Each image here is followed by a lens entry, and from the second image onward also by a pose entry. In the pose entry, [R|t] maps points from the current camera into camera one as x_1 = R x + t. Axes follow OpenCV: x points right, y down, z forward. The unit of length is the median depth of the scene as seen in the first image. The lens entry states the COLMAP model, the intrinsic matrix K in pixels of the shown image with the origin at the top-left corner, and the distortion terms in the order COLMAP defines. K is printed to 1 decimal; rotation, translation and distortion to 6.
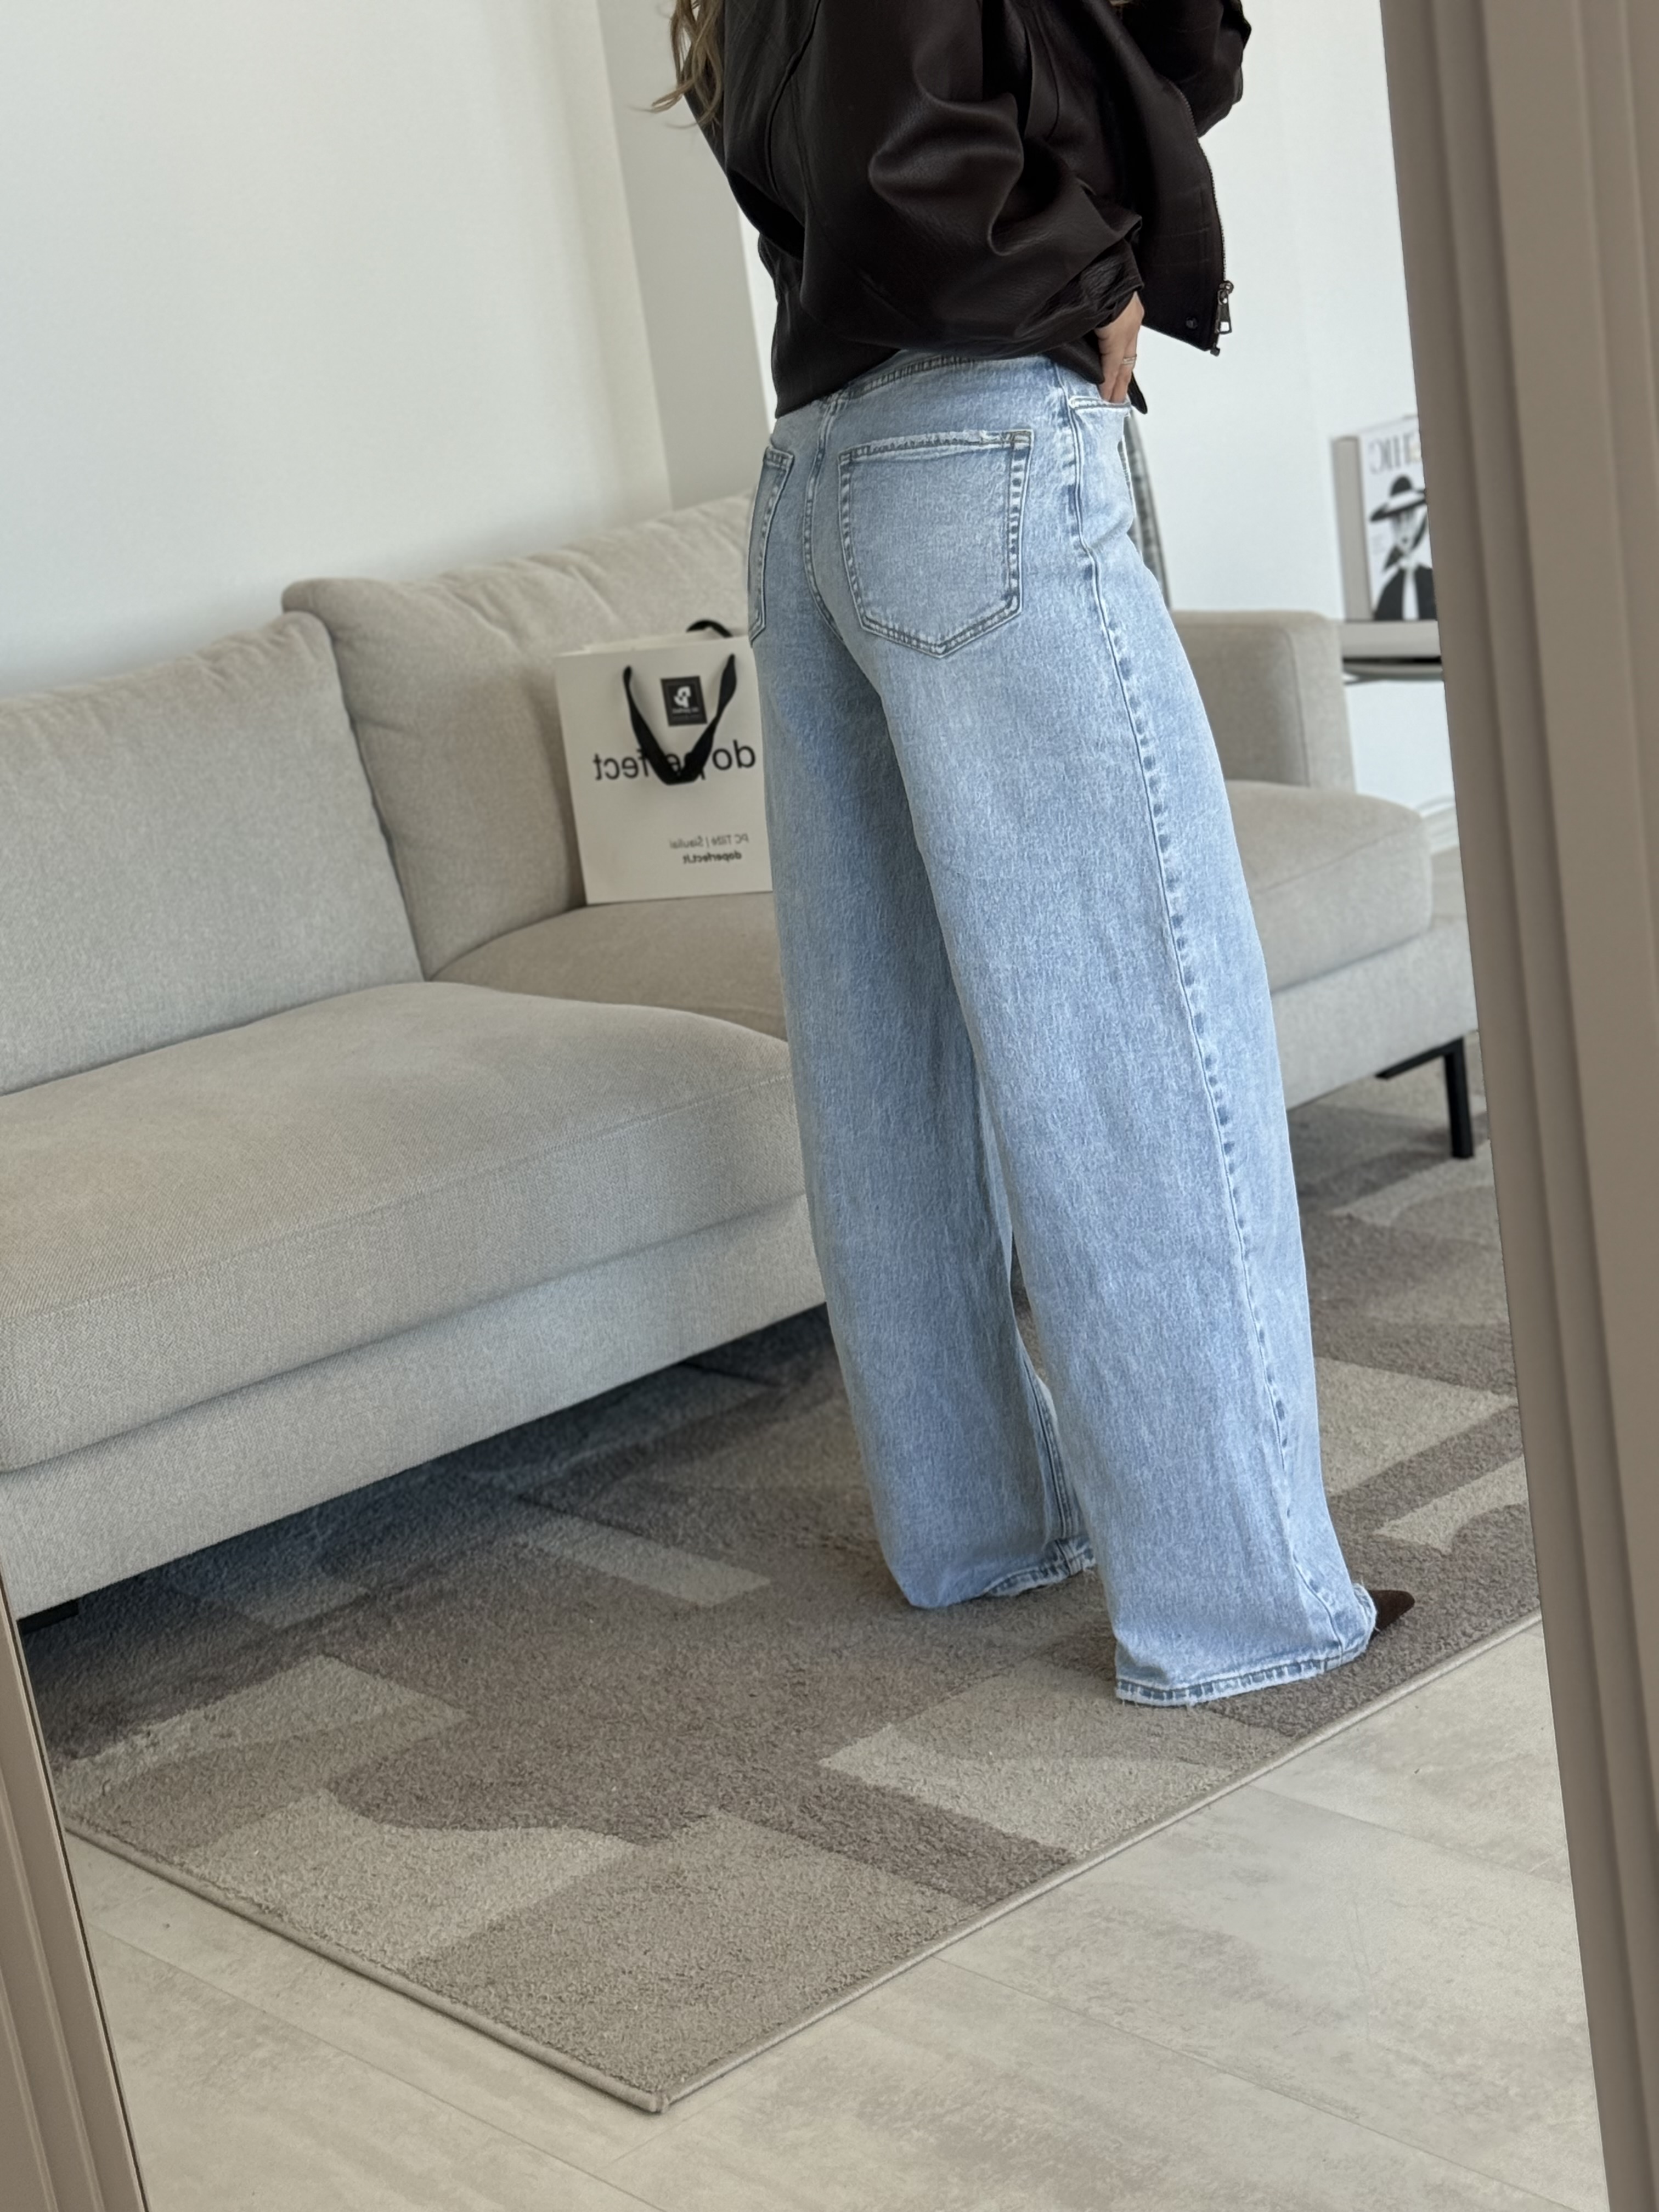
lens RADIAL K [[3969.4, 0, 836.4], [0, 3969.4, 1144.1], [0, 0, 1]] dist [0.176993, 0.000000]
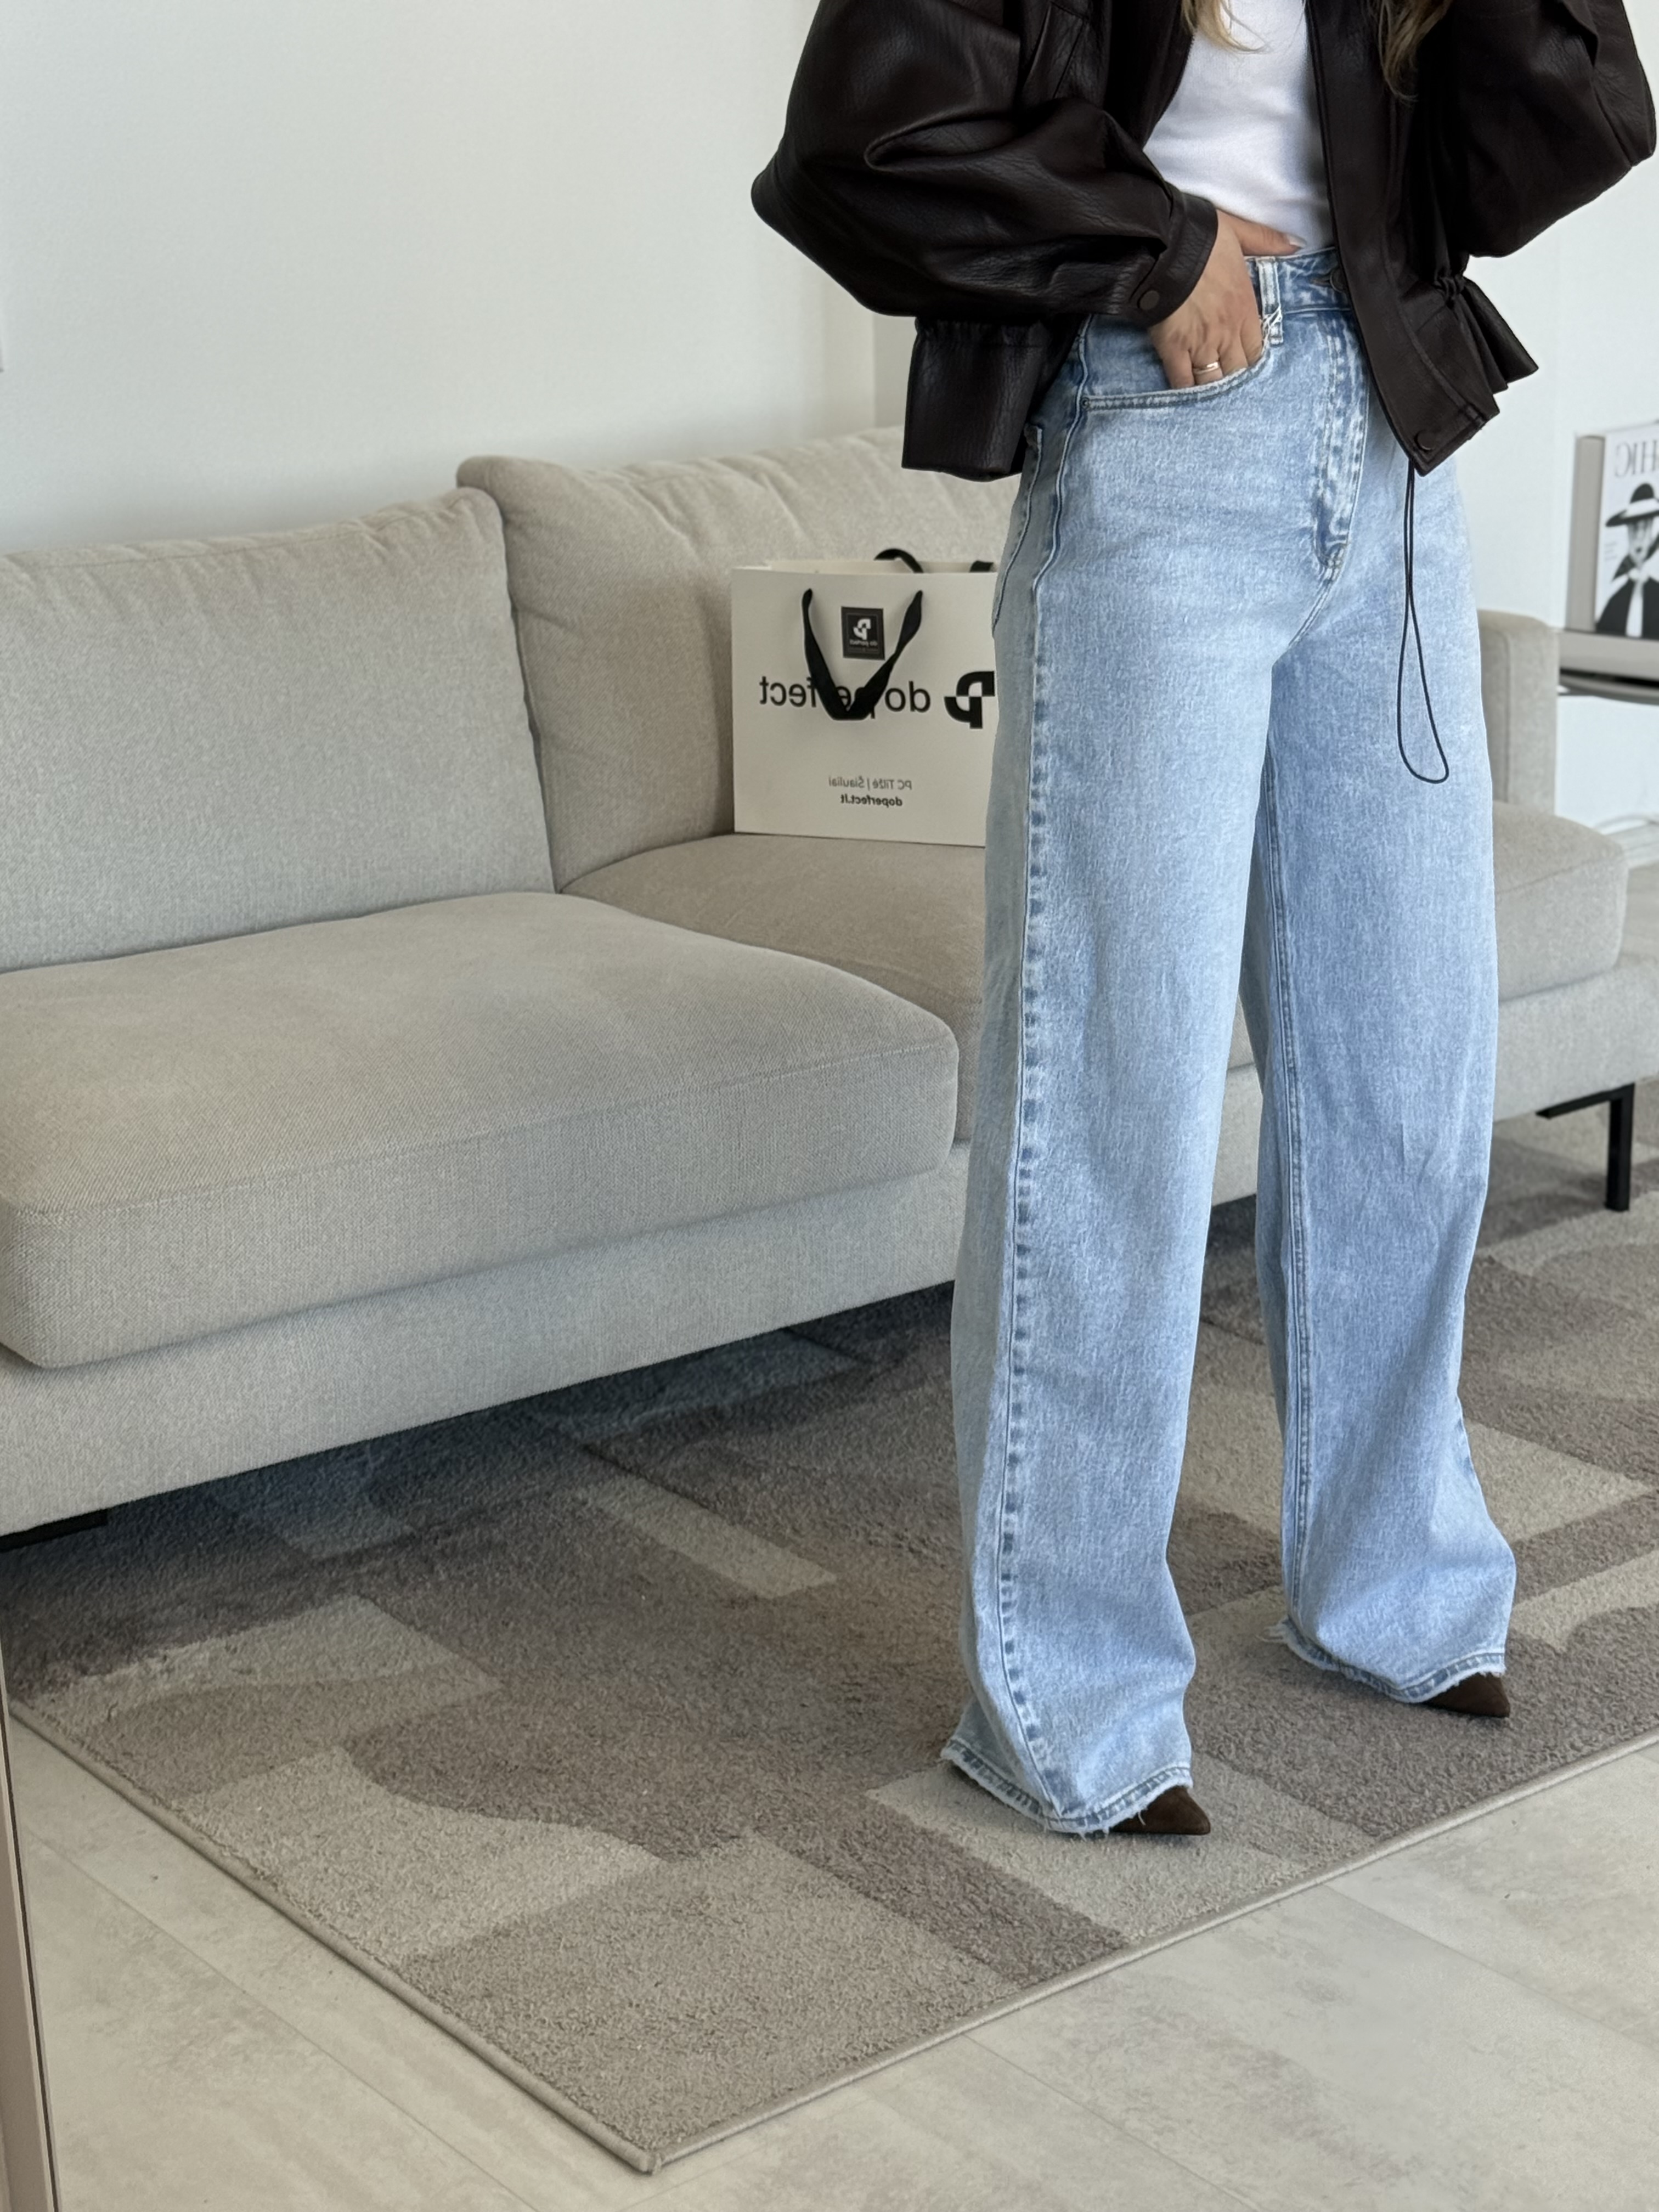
lens RADIAL K [[3969.4, 0, 843.7], [0, 3969.4, 1111.4], [0, 0, 1]] dist [0.176993, 0.000000]
pose [[0.991479, 0.128160, -0.023352, -0.006973], [-0.127761, 0.991645, 0.017839, -0.016427], [0.025443, -0.014704, 0.999568, 0.058138]]
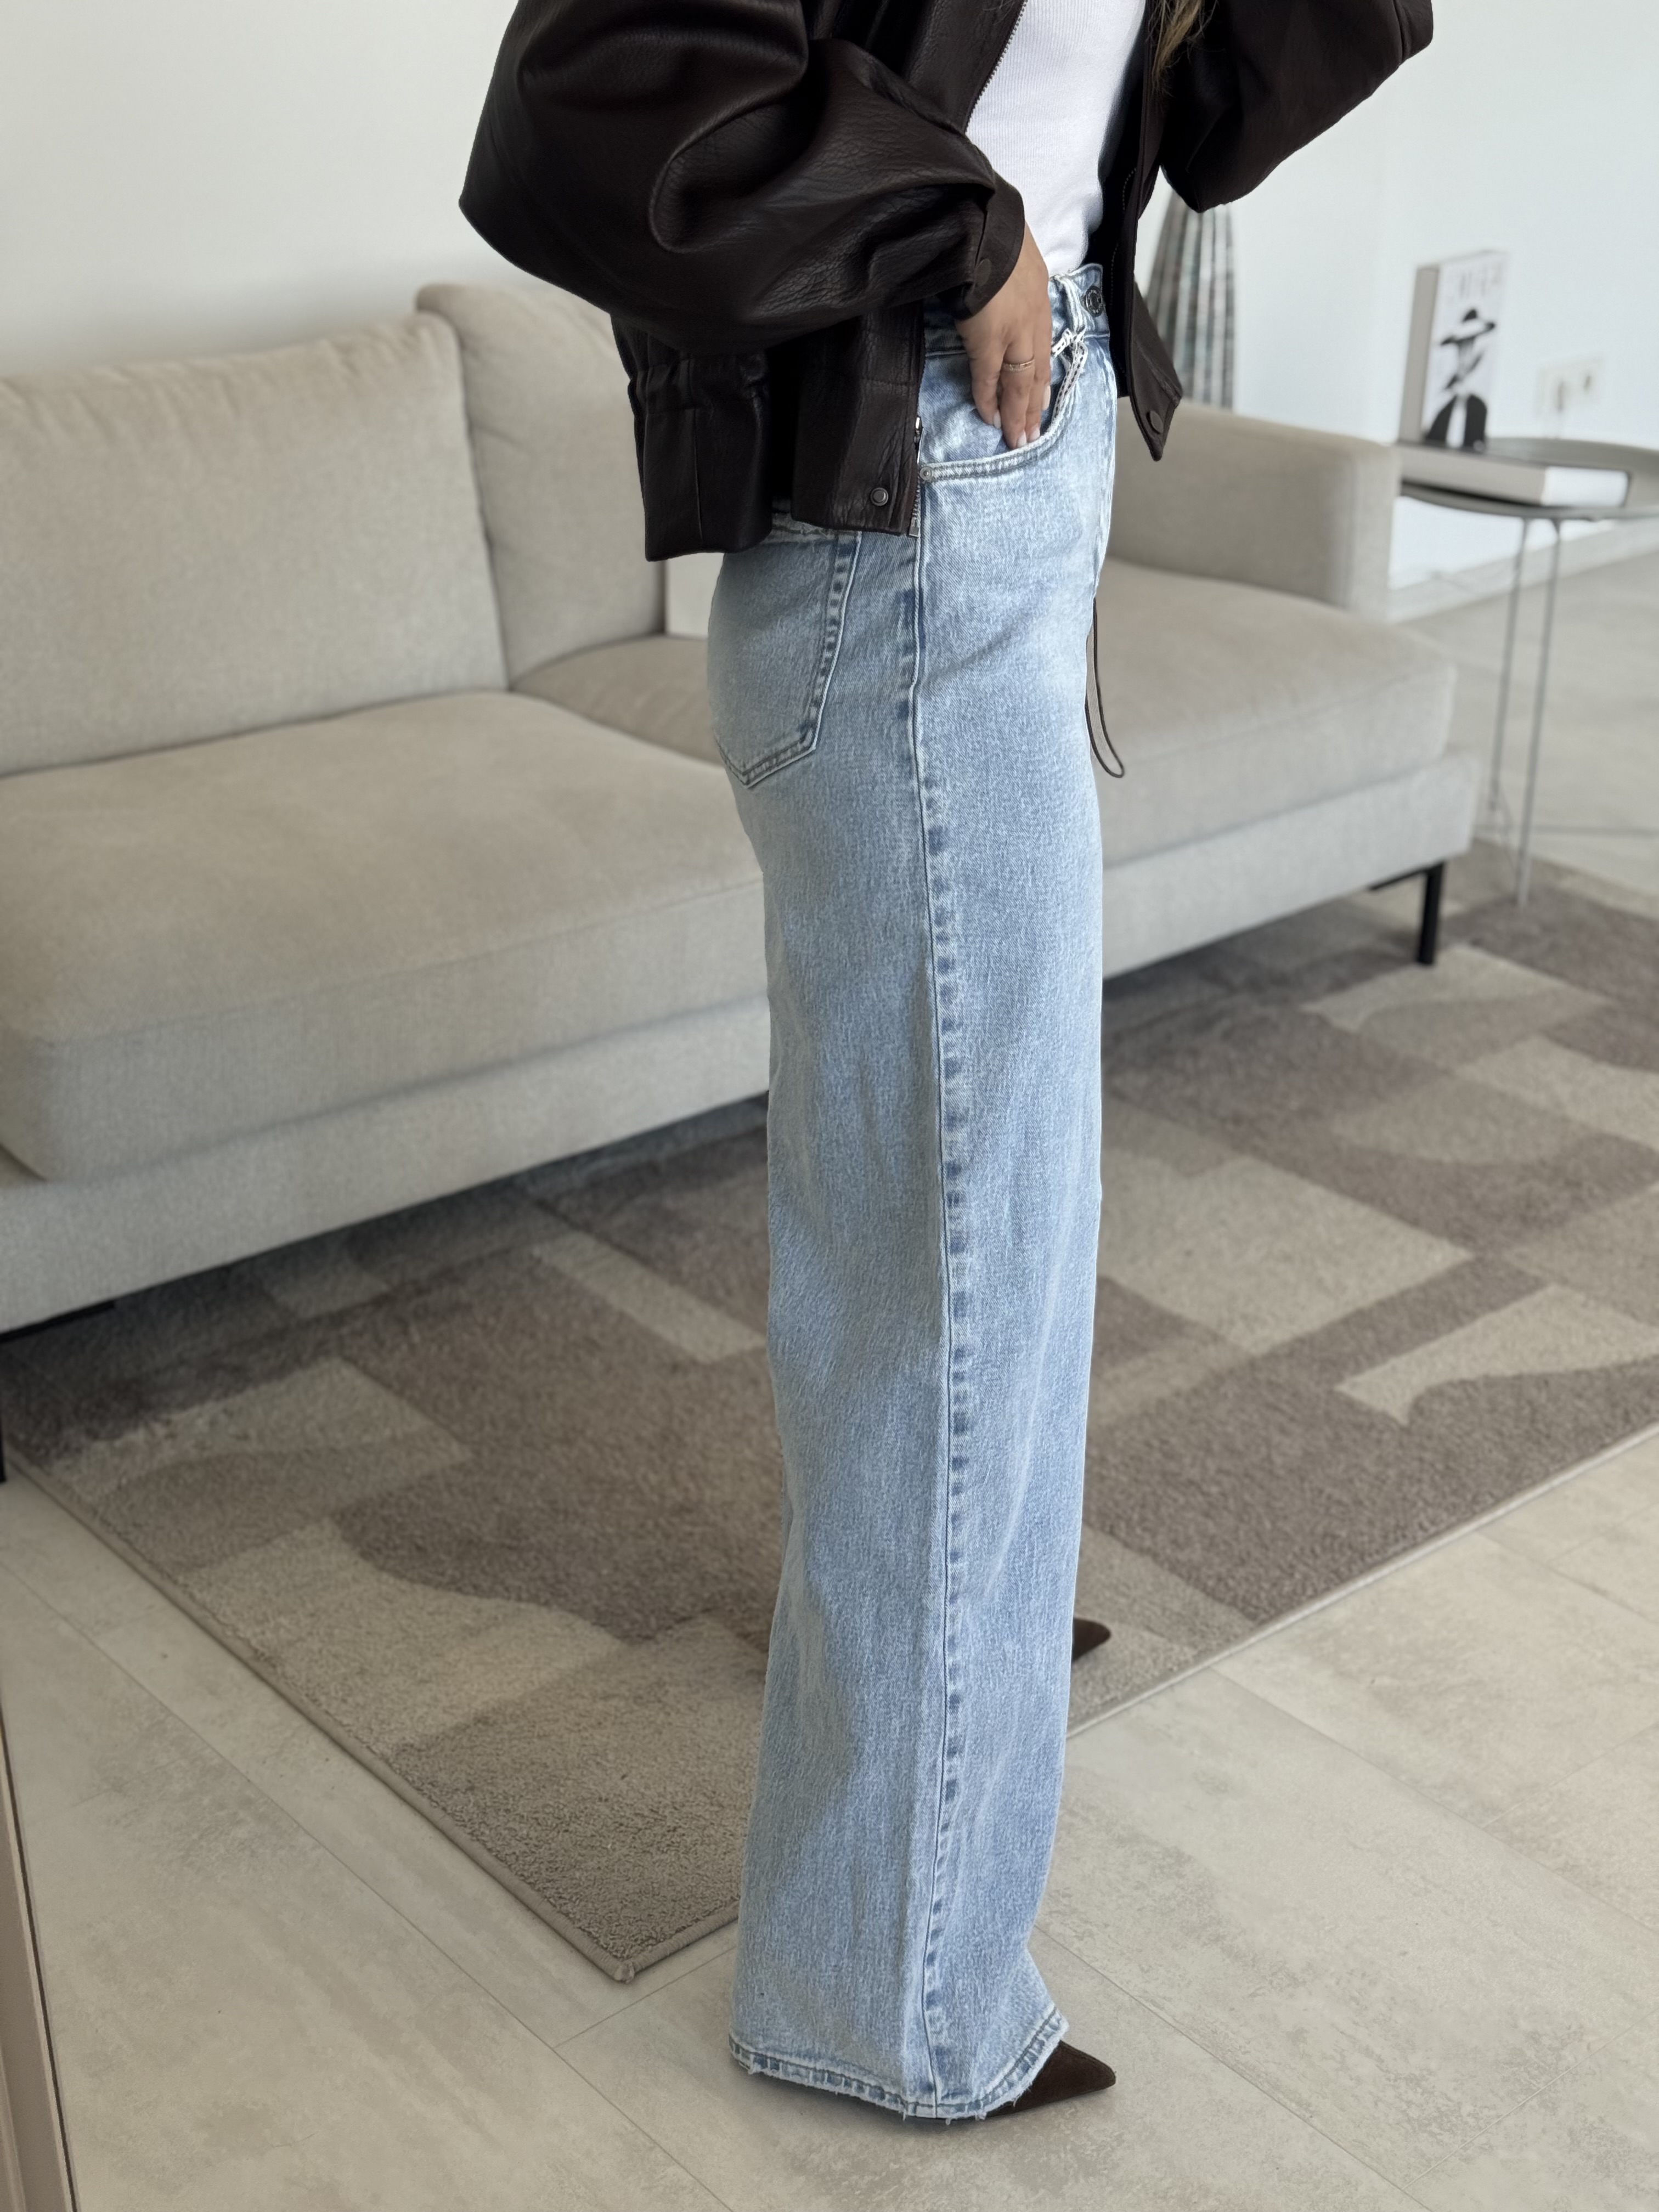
lens RADIAL K [[3193.9, 0, 846.9], [0, 3193.9, 1119.3], [0, 0, 1]] dist [0.146348, 0.000000]
pose [[0.989391, 0.139227, 0.041483, -0.037885], [-0.143778, 0.979317, 0.142359, -0.071733], [-0.020804, -0.146813, 0.988945, 0.155153]]
